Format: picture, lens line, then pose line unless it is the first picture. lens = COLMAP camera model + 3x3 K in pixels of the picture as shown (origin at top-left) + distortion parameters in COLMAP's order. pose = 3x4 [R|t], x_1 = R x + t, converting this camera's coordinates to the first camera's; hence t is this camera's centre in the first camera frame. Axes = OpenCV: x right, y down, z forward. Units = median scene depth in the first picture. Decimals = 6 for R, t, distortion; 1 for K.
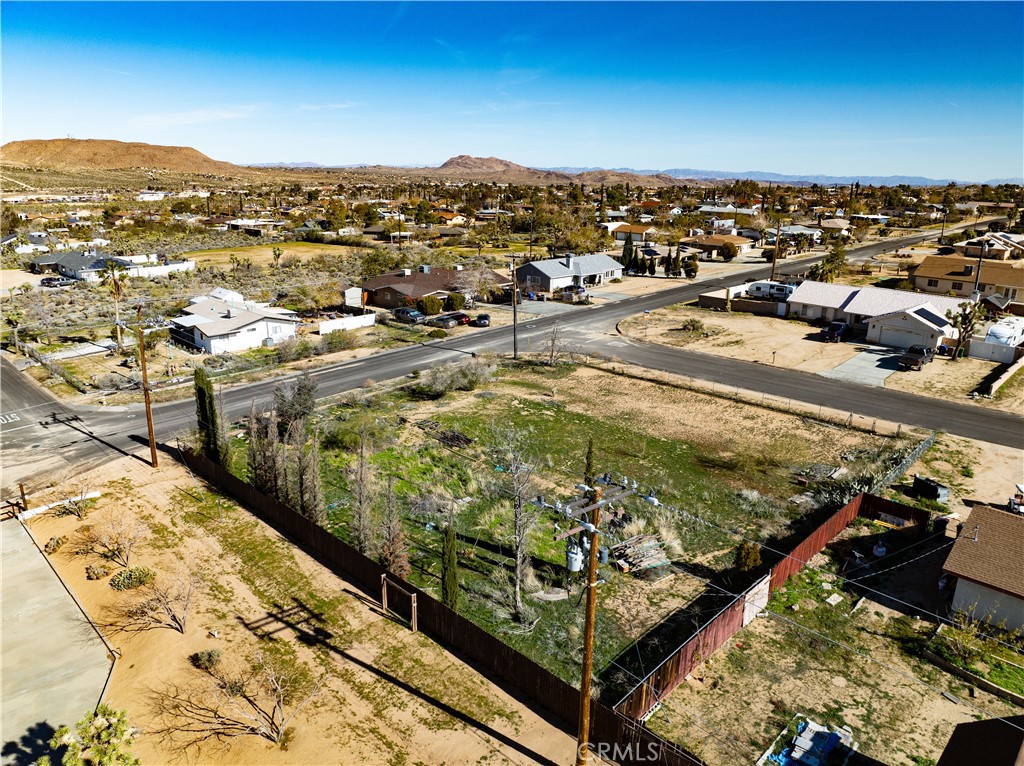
lens RADIAL K [[721.9, 0, 513.5], [0, 721.9, 384.4], [0, 0, 1]] dist [-0.048357, 0.017261]
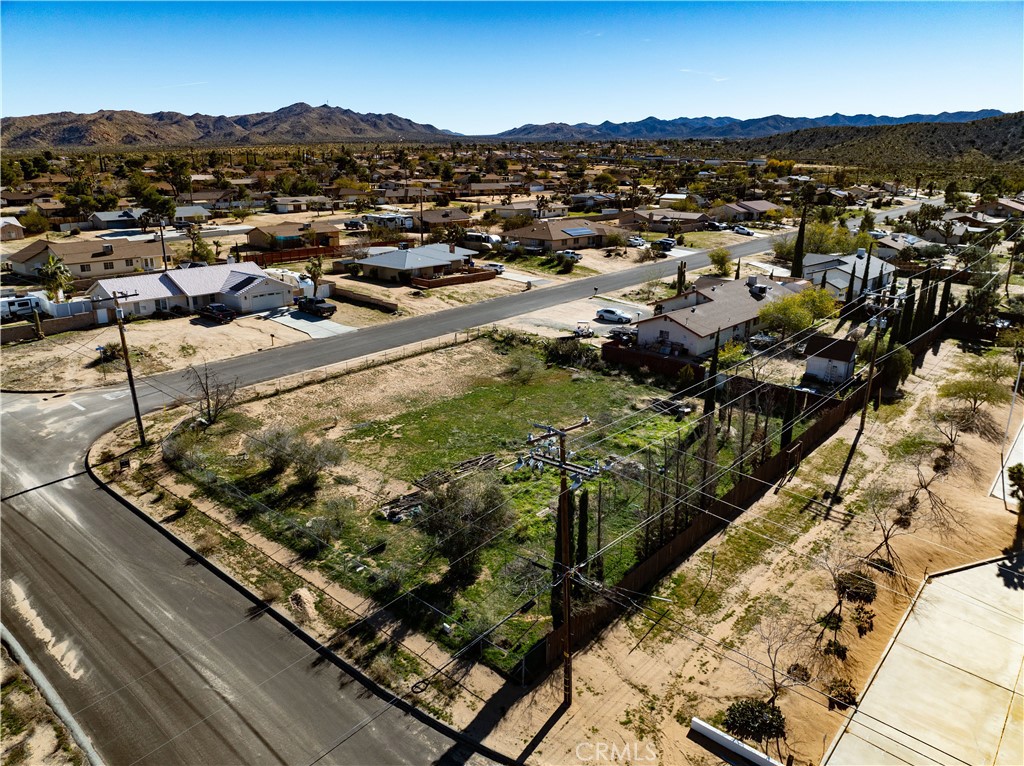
lens RADIAL K [[721.9, 0, 514.0], [0, 721.9, 387.3], [0, 0, 1]] dist [-0.048357, 0.017261]
pose [[-0.071624, -0.313586, 0.946855, -0.854486], [0.280234, 0.904729, 0.320833, -0.270682], [-0.957256, 0.288320, 0.023077, 0.854990]]
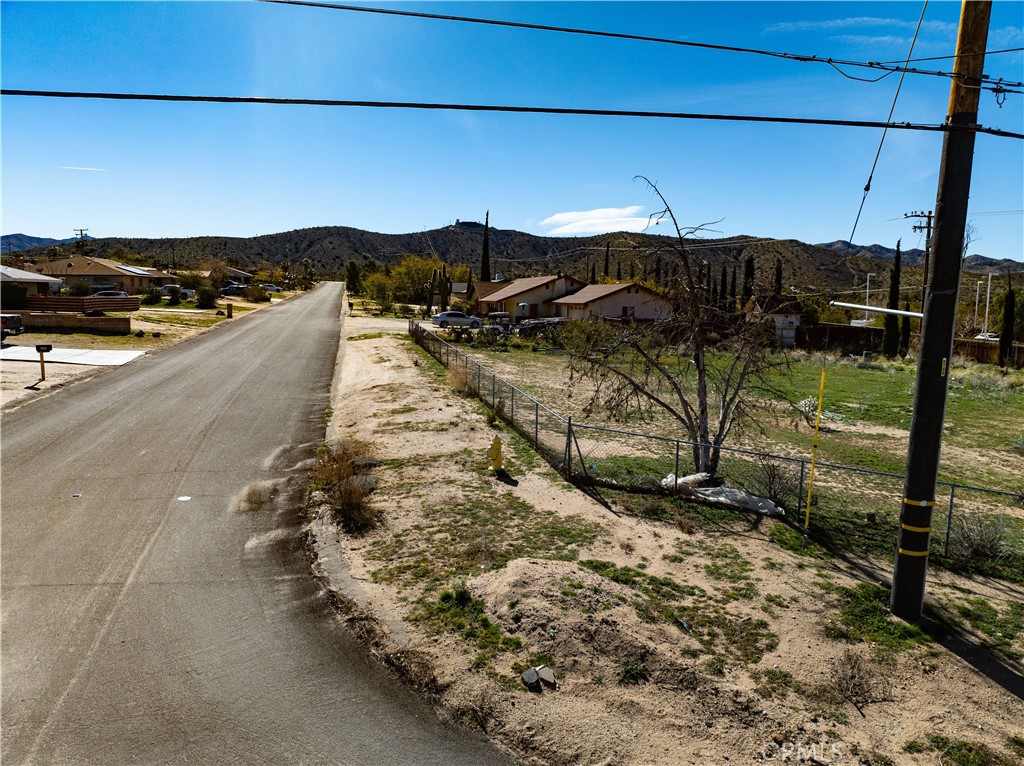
lens RADIAL K [[721.9, 0, 511.5], [0, 721.9, 386.5], [0, 0, 1]] dist [-0.048357, 0.017261]
pose [[-0.847809, -0.092535, 0.522166, 0.000750], [0.129777, 0.918514, 0.373484, -0.159147], [-0.514177, 0.384408, -0.766715, 1.479852]]
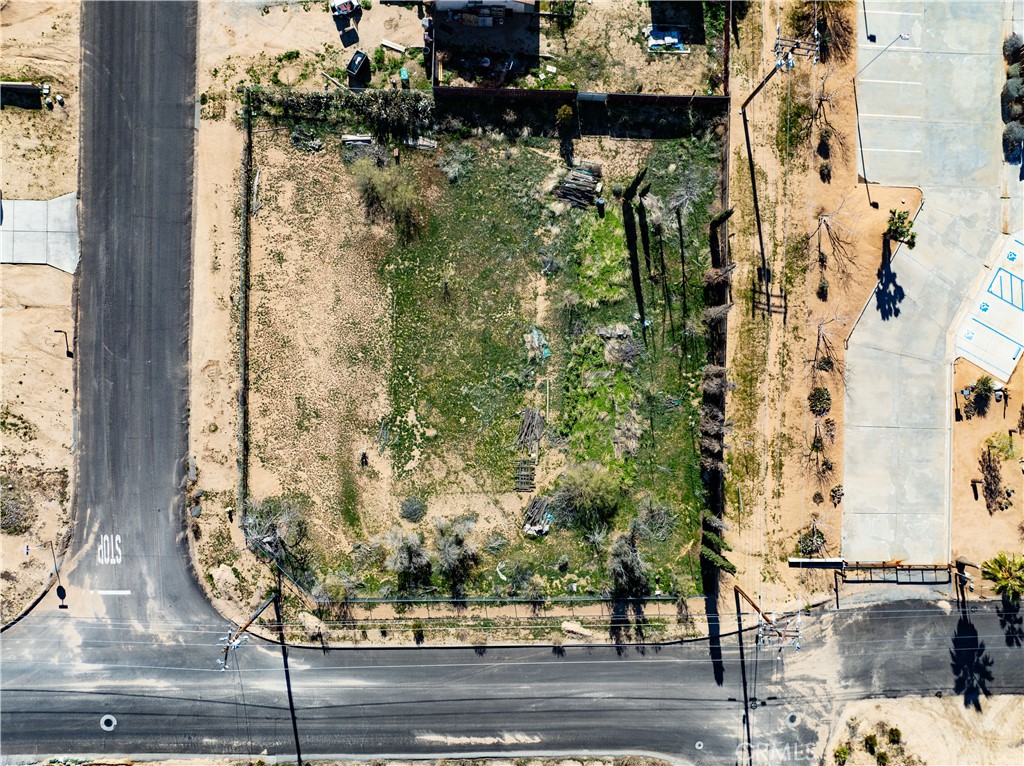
lens RADIAL K [[721.9, 0, 506.1], [0, 721.9, 382.9], [0, 0, 1]] dist [-0.048357, 0.017261]
pose [[-0.696029, -0.717564, -0.025407, 0.018330], [0.181785, -0.210341, 0.960578, -0.886351], [-0.694621, 0.663971, 0.276846, 0.643456]]
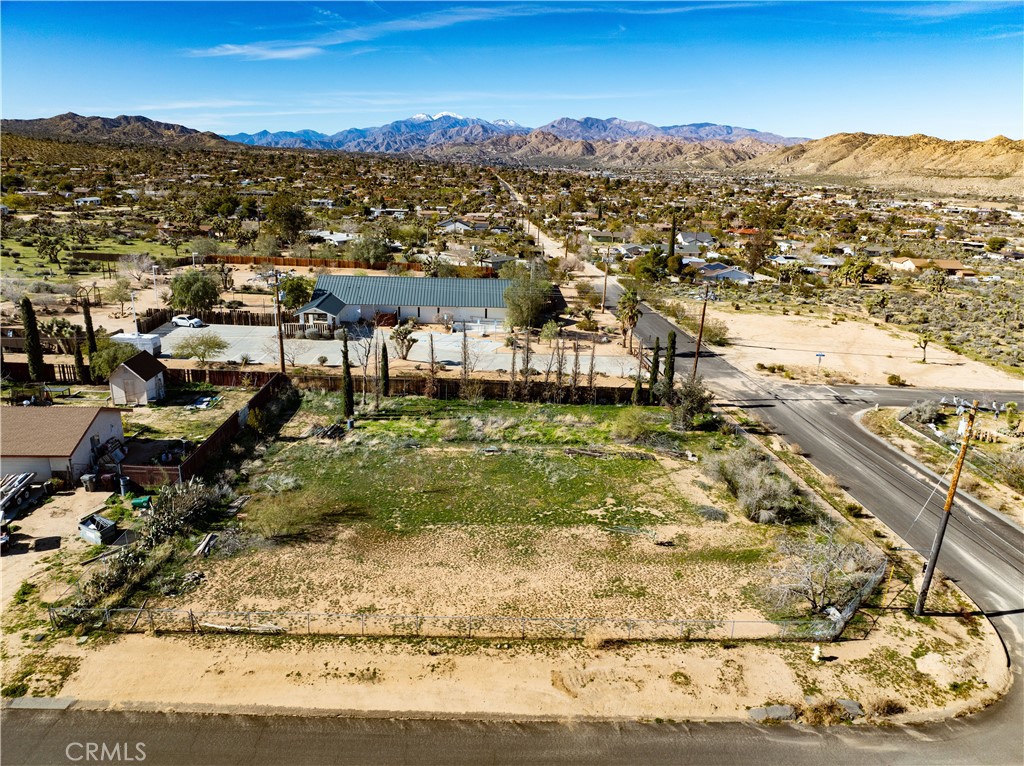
lens RADIAL K [[721.9, 0, 515.4], [0, 721.9, 390.3], [0, 0, 1]] dist [-0.048357, 0.017261]
pose [[-0.670778, 0.188522, -0.717298, 0.640986], [-0.255935, 0.848905, 0.462447, -0.407709], [0.696100, 0.493781, -0.521177, 1.322905]]
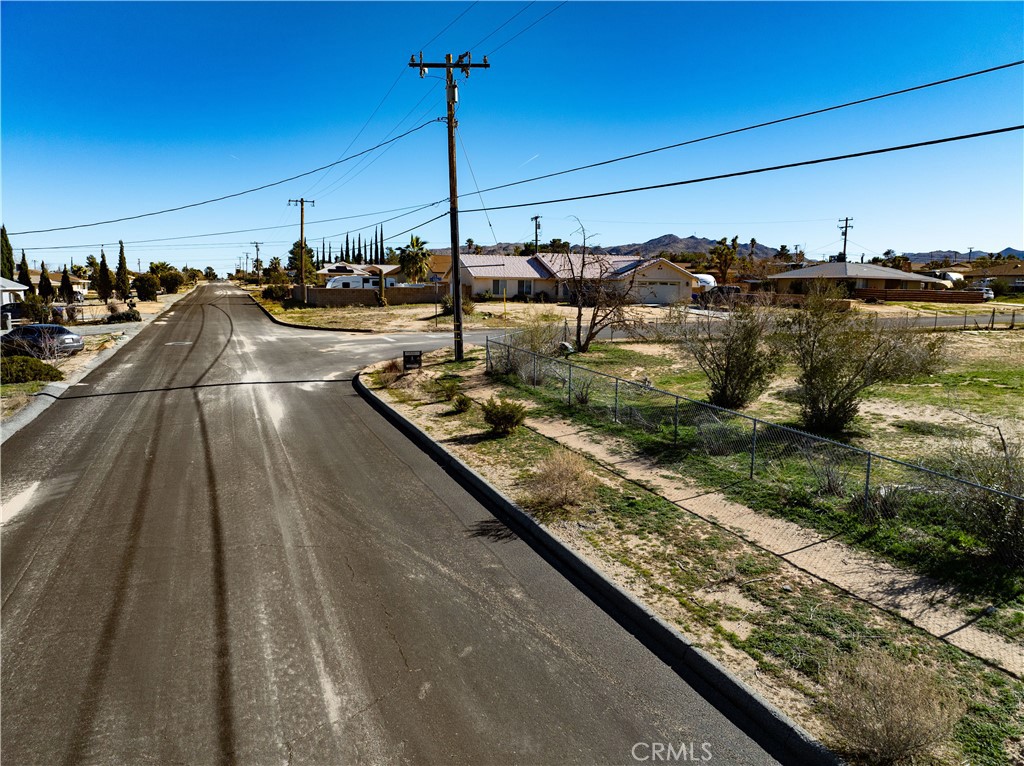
lens RADIAL K [[721.9, 0, 512.5], [0, 721.9, 385.4], [0, 0, 1]] dist [-0.048357, 0.017261]
pose [[0.398255, -0.133359, 0.907529, -0.423184], [0.258792, 0.965518, 0.028314, -0.036459], [-0.880012, 0.223585, 0.419034, 1.110693]]
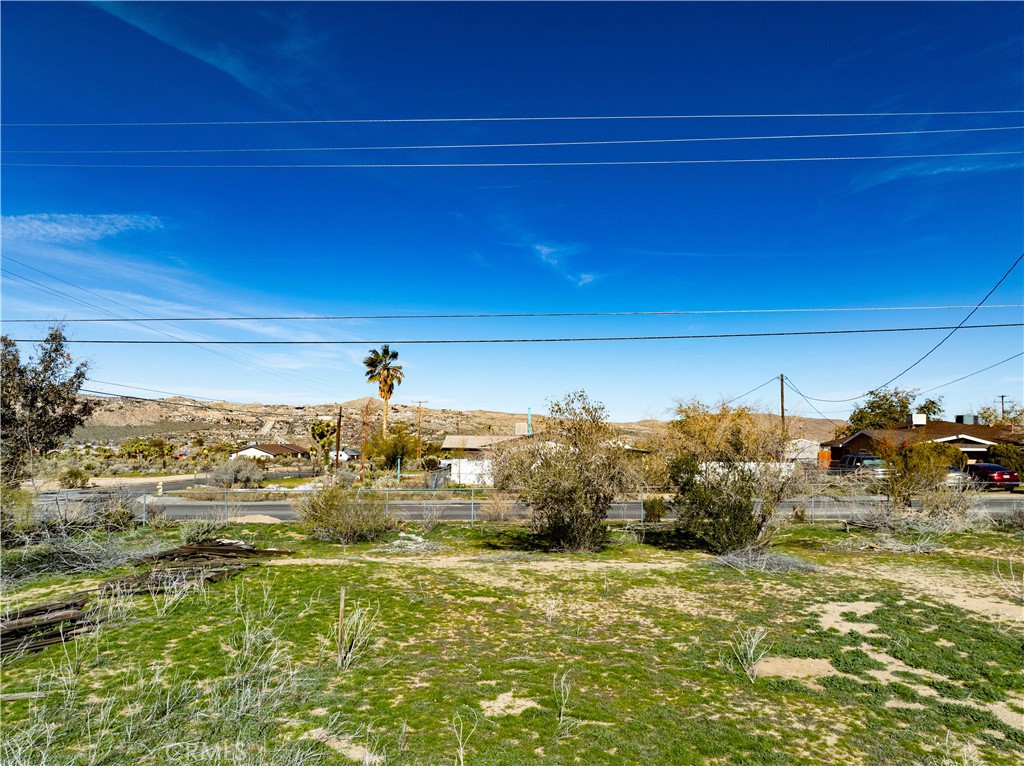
lens RADIAL K [[721.9, 0, 520.3], [0, 721.9, 386.7], [0, 0, 1]] dist [-0.048357, 0.017261]
pose [[0.673024, -0.050401, -0.737902, 0.072246], [-0.221915, 0.937949, -0.266469, 0.039269], [0.705544, 0.343092, 0.620077, 0.923266]]
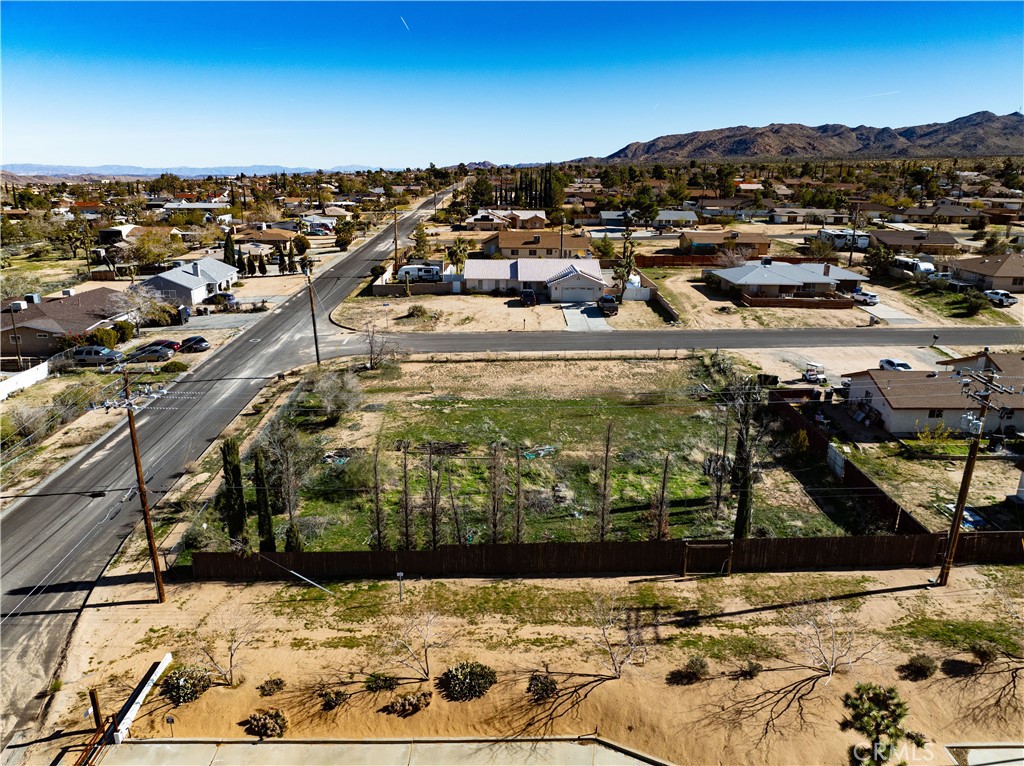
lens RADIAL K [[721.9, 0, 512.6], [0, 721.9, 386.7], [0, 0, 1]] dist [-0.048357, 0.017261]
pose [[0.691246, -0.217969, 0.688962, -0.623489], [0.208248, 0.973062, 0.098912, -0.075234], [-0.691962, 0.075102, 0.718017, 0.226828]]
